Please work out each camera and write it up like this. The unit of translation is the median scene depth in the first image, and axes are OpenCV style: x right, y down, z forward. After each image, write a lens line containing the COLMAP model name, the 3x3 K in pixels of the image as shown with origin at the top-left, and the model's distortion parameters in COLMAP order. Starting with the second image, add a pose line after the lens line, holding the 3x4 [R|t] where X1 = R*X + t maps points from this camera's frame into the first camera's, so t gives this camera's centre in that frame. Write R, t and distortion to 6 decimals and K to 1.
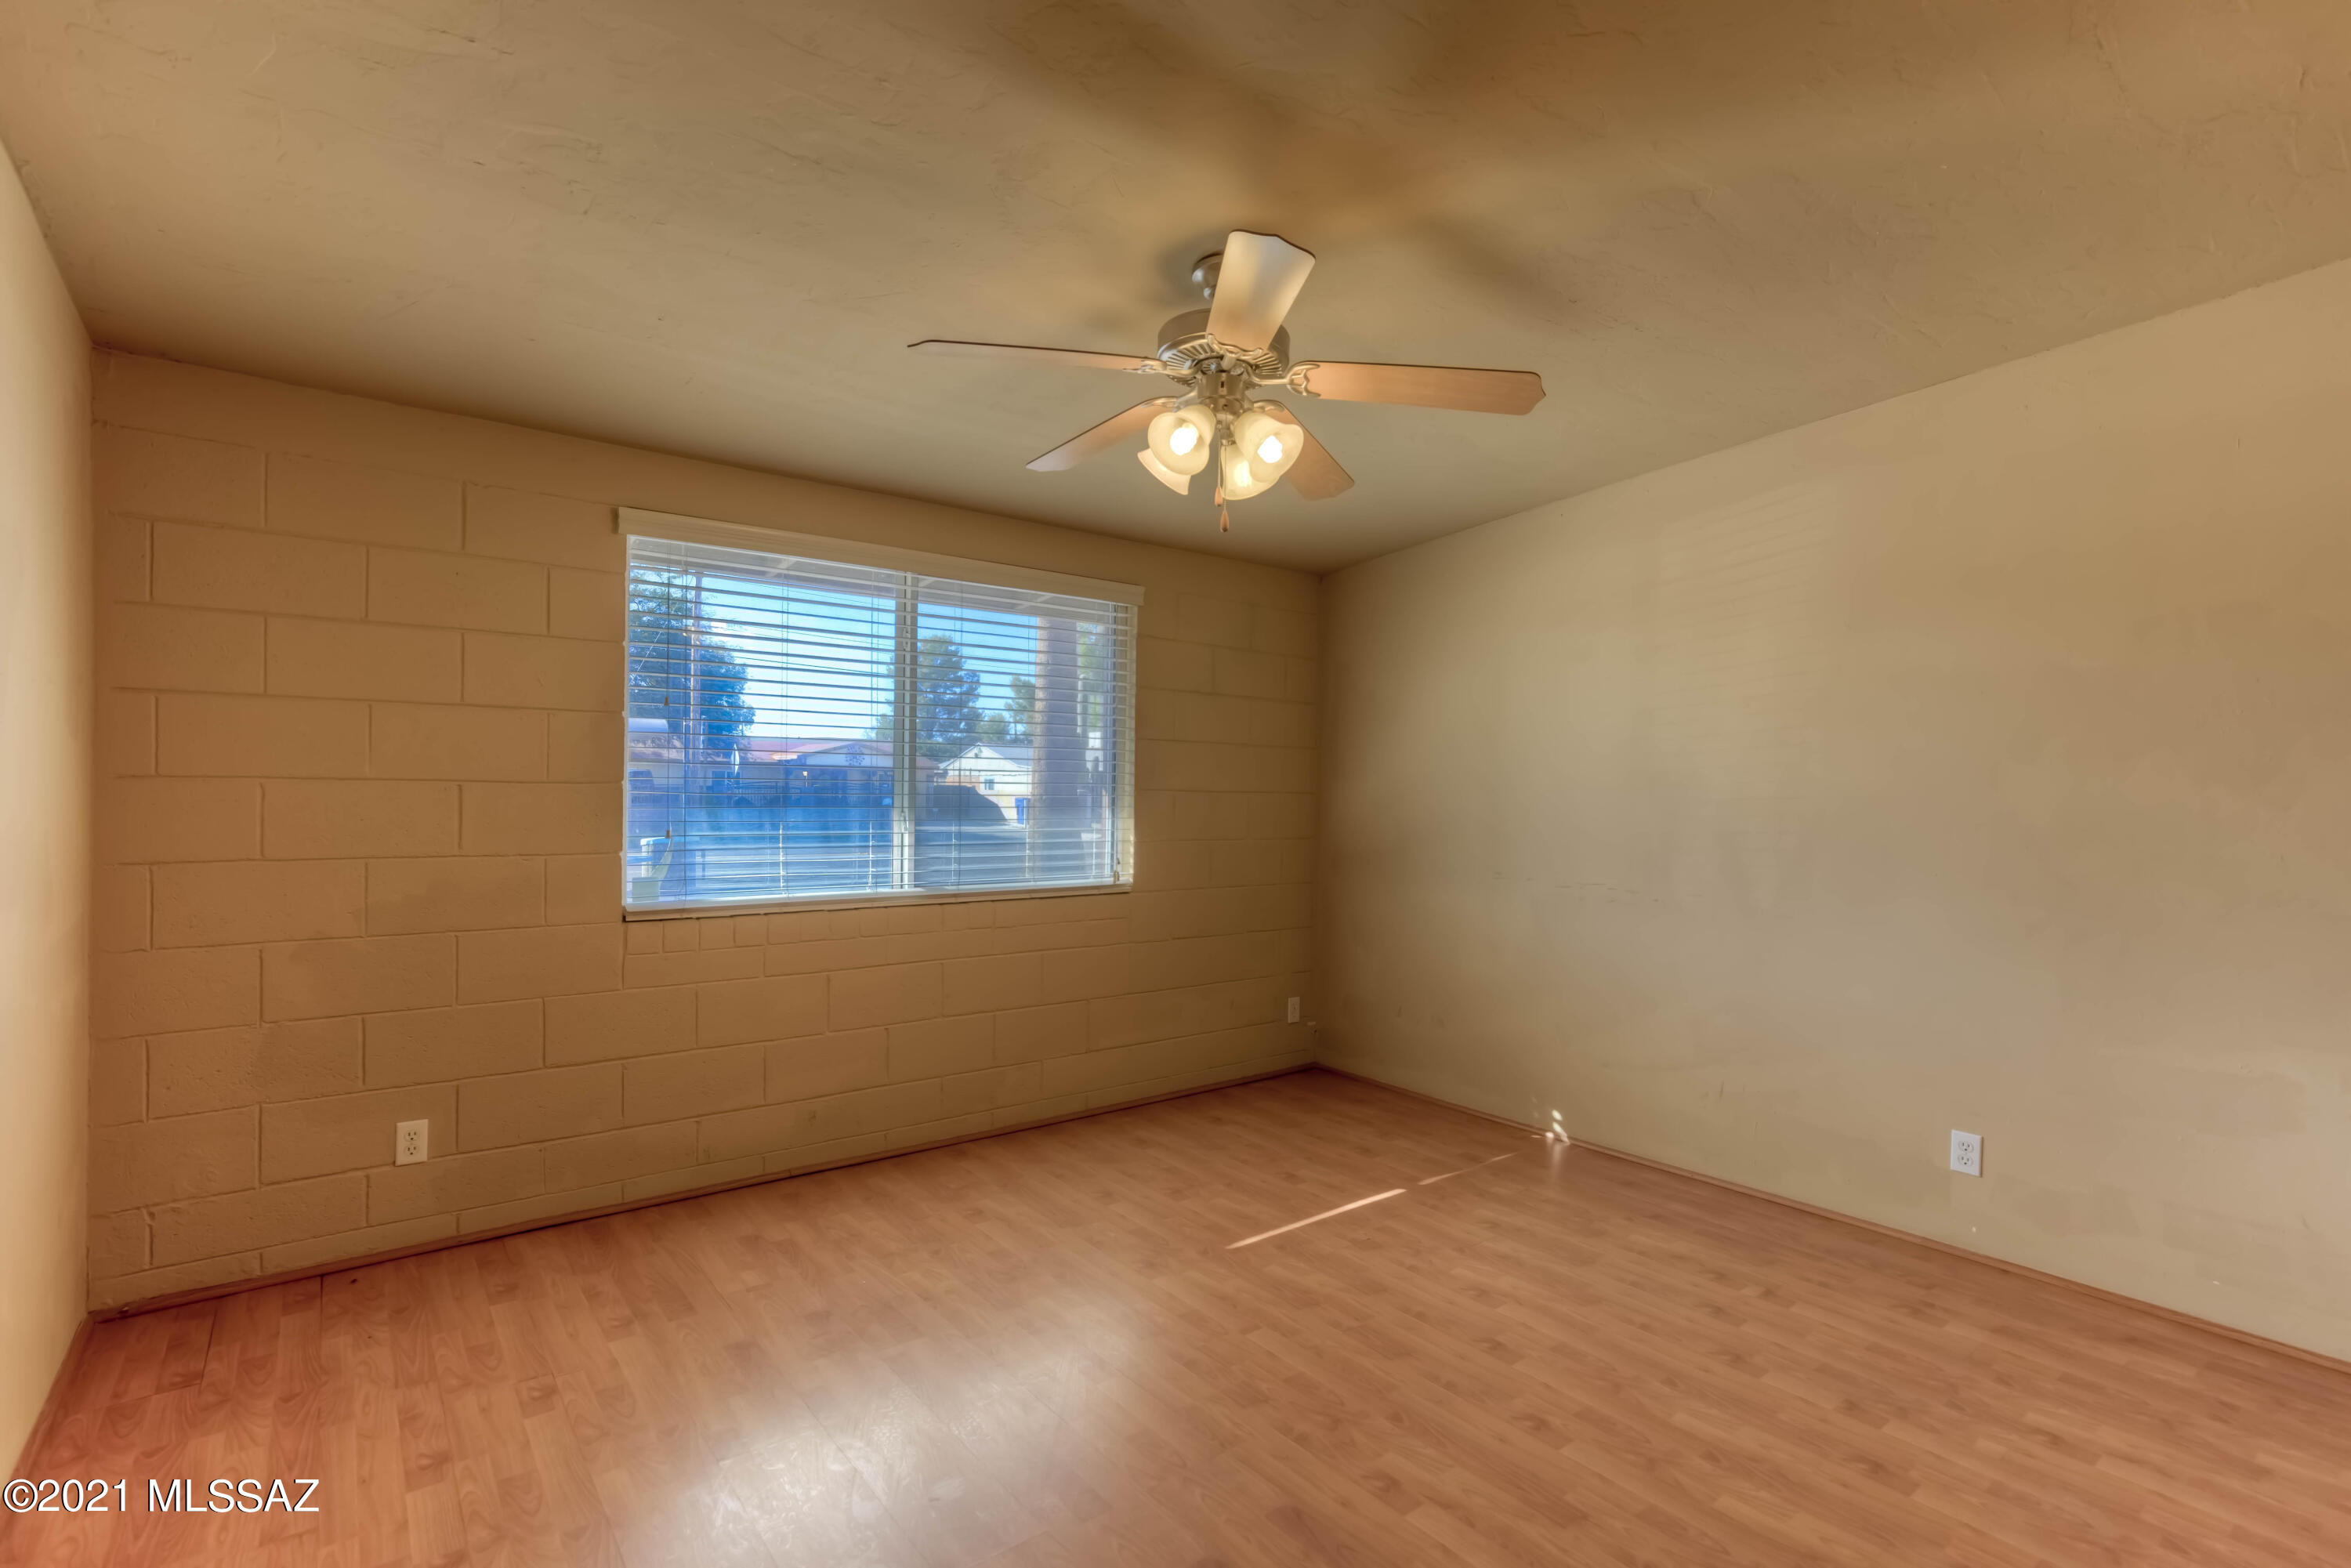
lens RADIAL K [[1073.7, 0, 1166.2], [0, 1073.7, 823.4], [0, 0, 1]] dist [-0.000241, 0.000265]
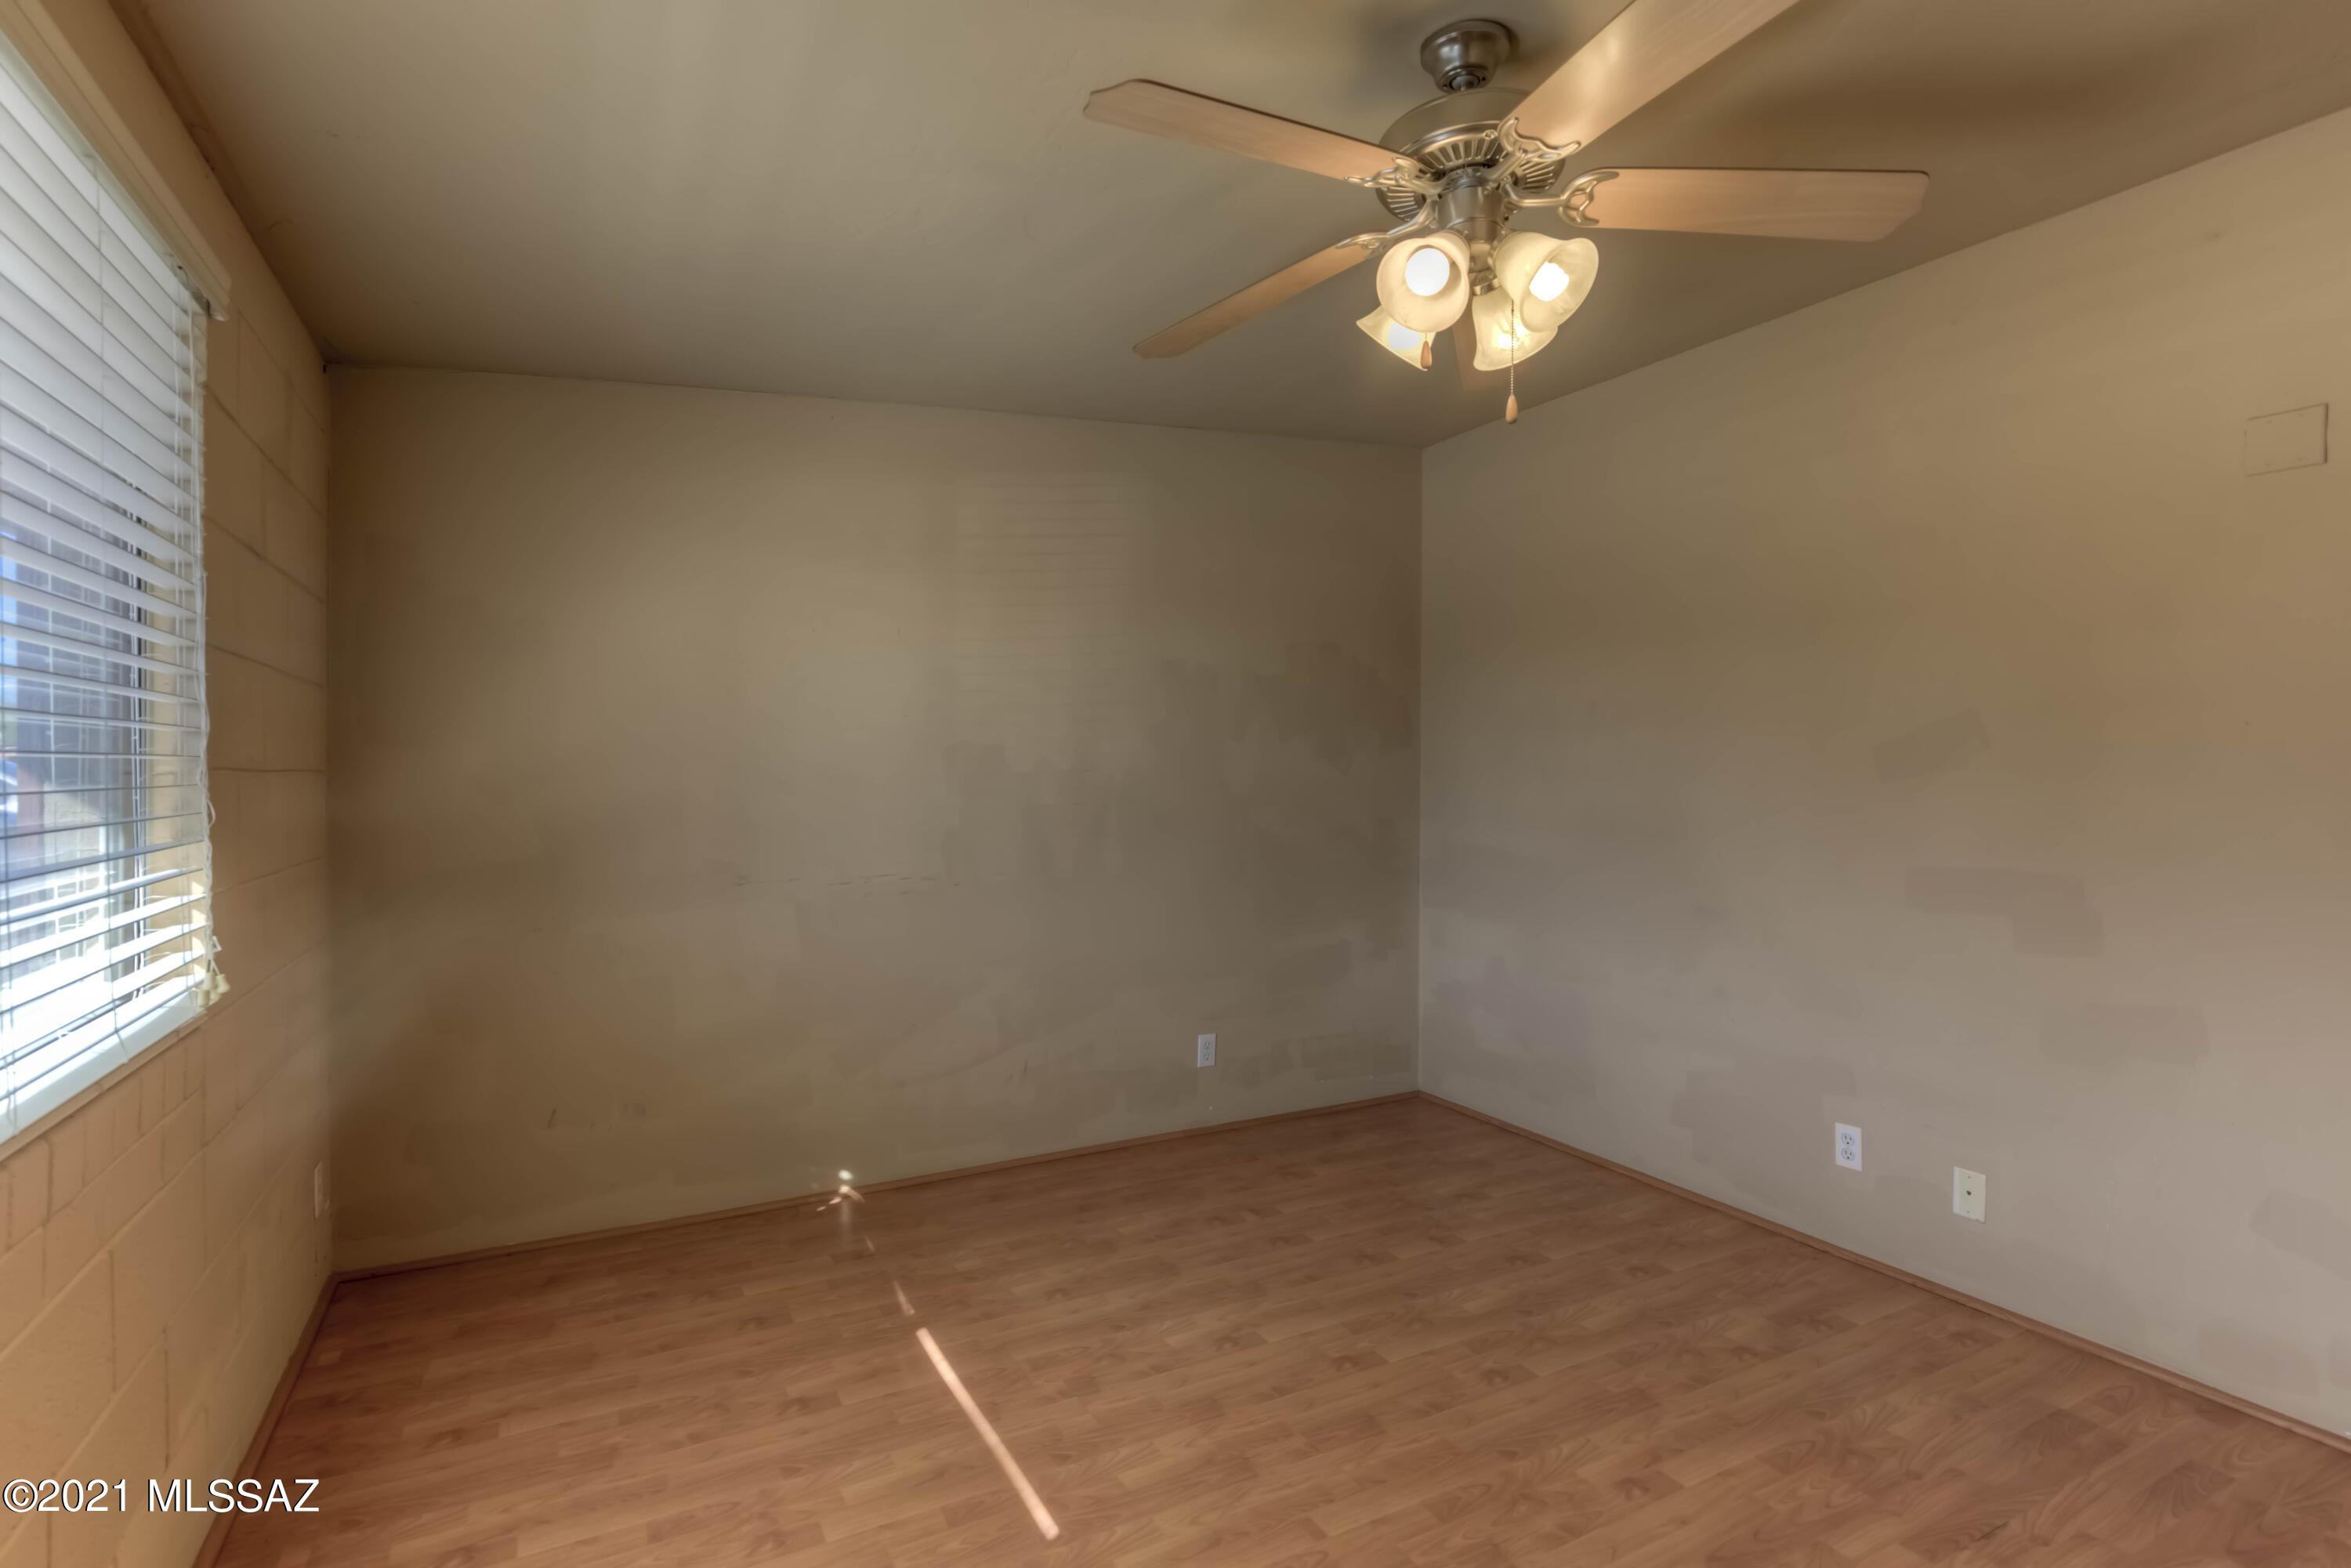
lens RADIAL K [[1132.0, 0, 1175.5], [0, 1132.0, 784.0], [0, 0, 1]] dist [-0.003759, -0.000148]
pose [[0.161423, -0.027196, 0.986511, -0.628518], [0.027600, 0.999354, 0.023034, -0.041400], [-0.986499, 0.023509, 0.162069, 0.904174]]
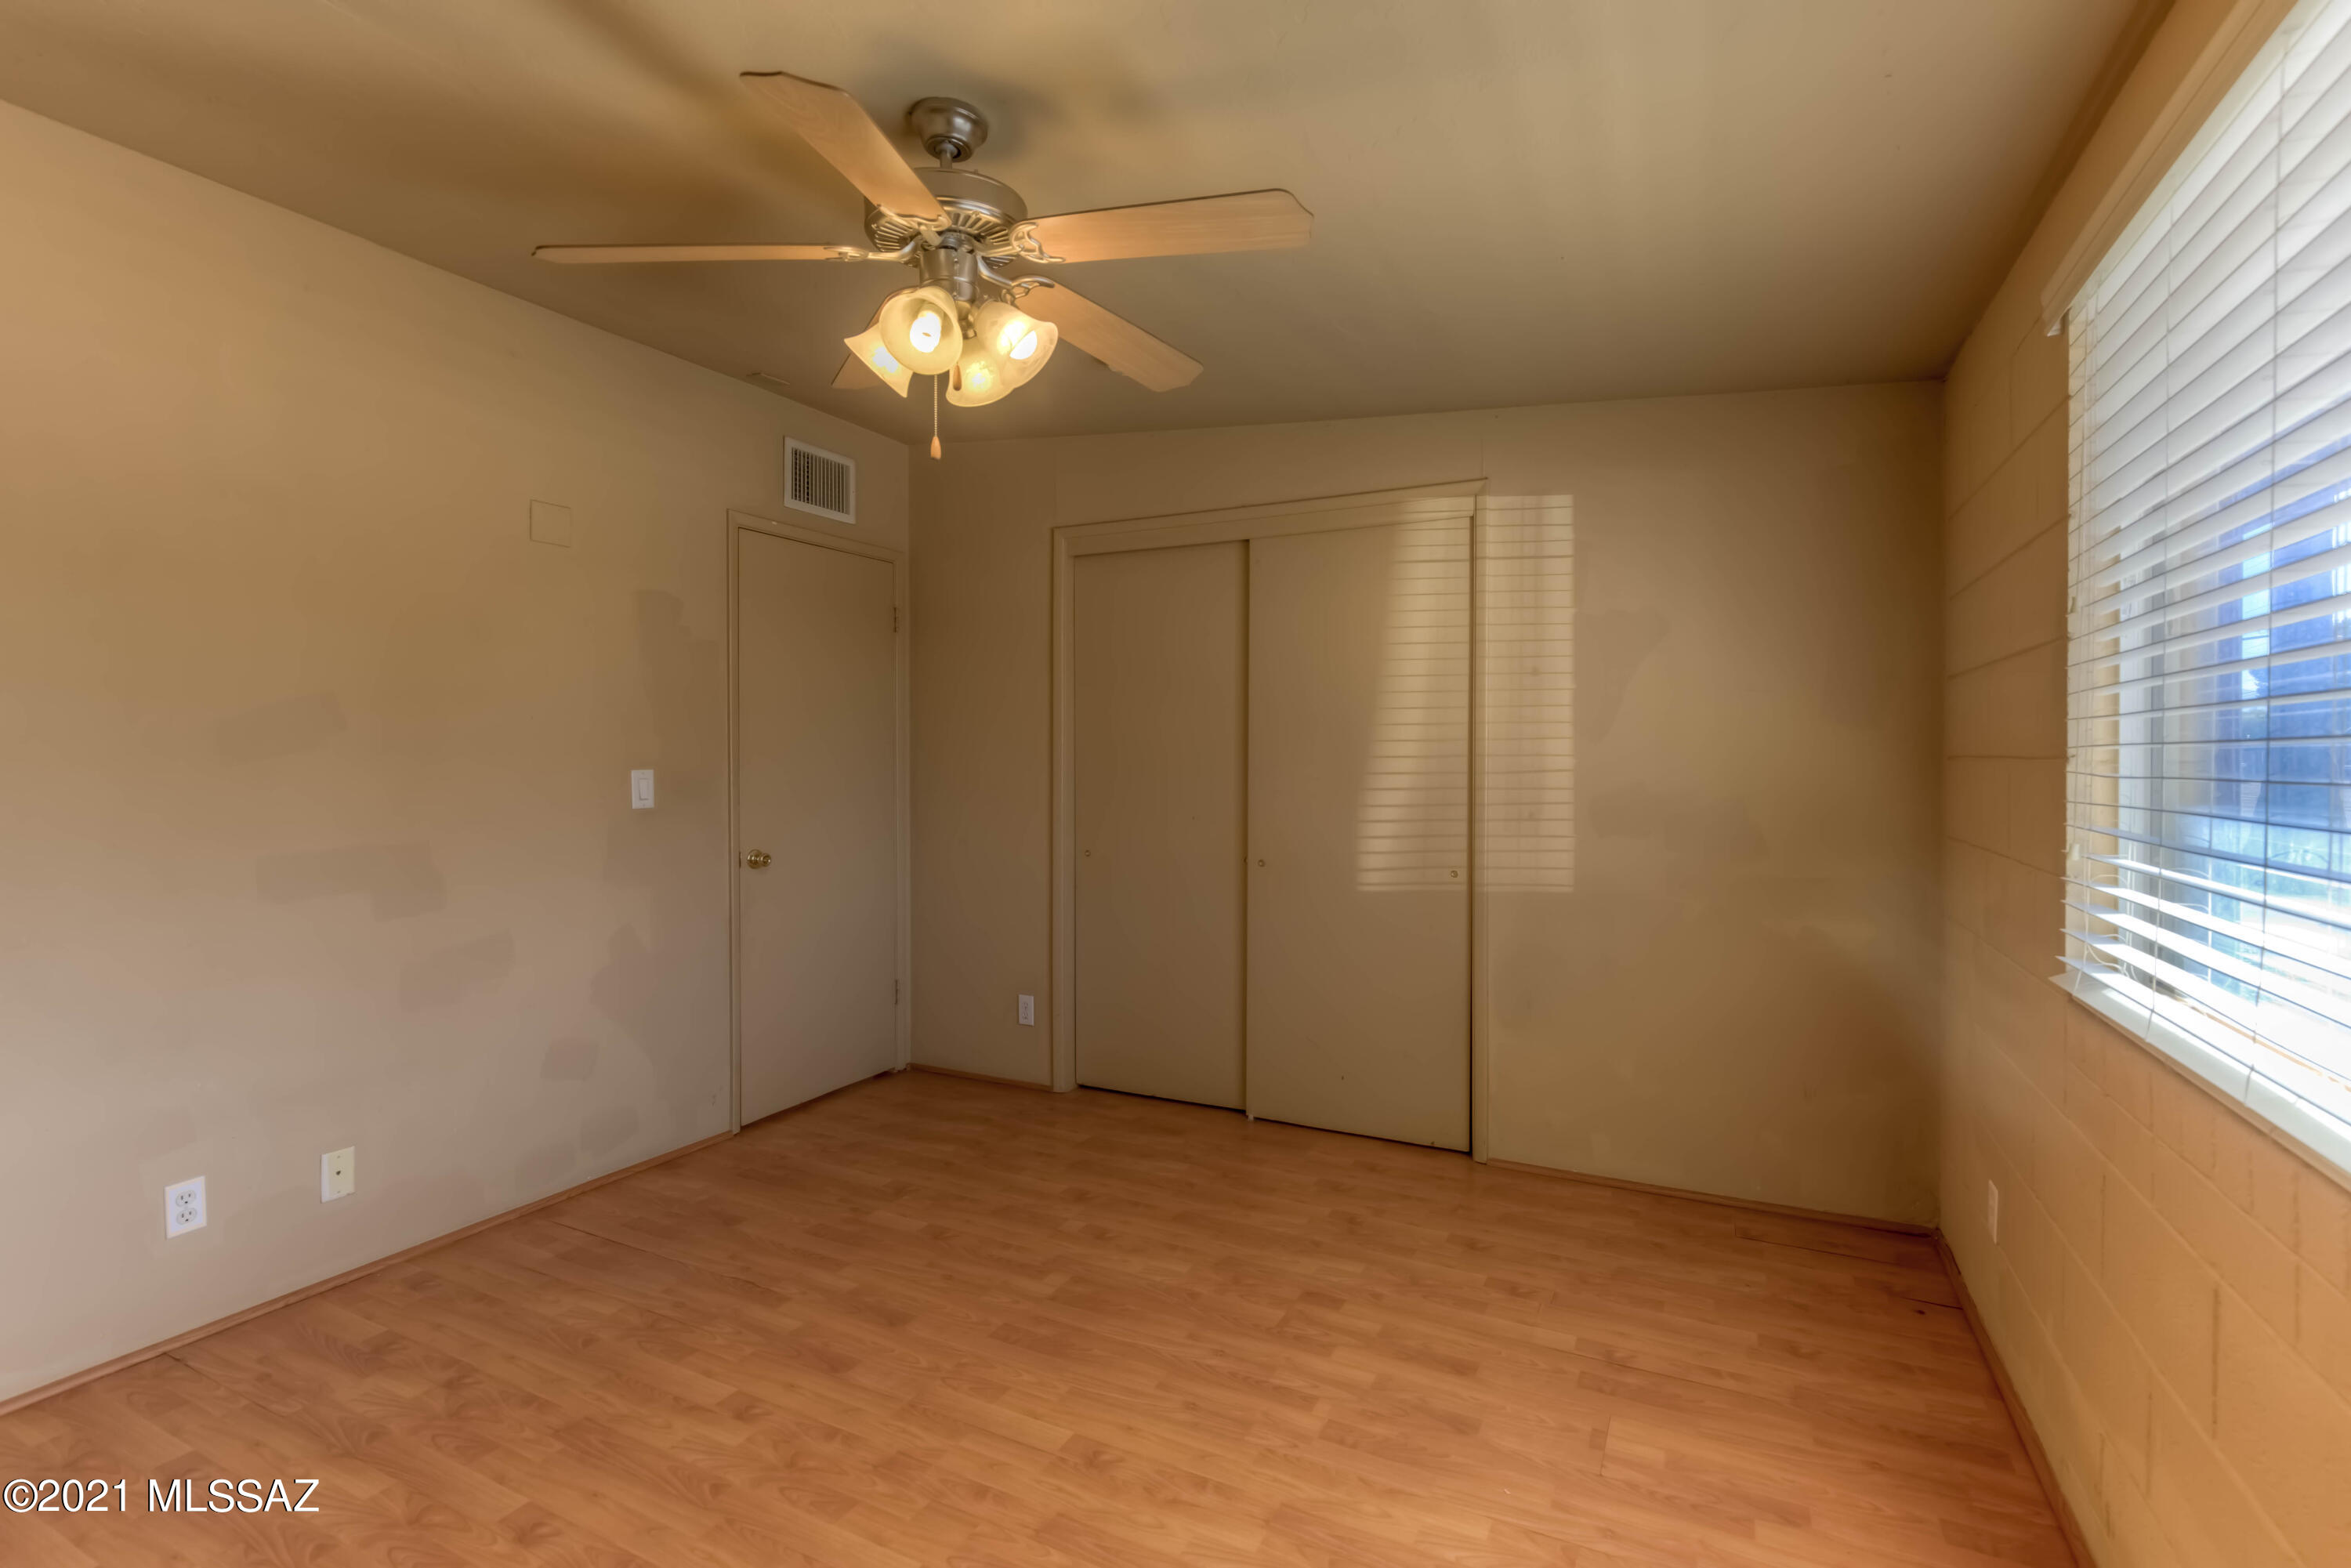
lens RADIAL K [[1089.2, 0, 1175.5], [0, 1089.2, 784.0], [0, 0, 1]] dist [-0.008802, -0.000043]
pose [[-0.902288, -0.003310, -0.431122, 0.210971], [-0.027130, 0.998425, 0.049114, -0.048101], [0.430280, 0.056012, -0.900956, 1.548593]]
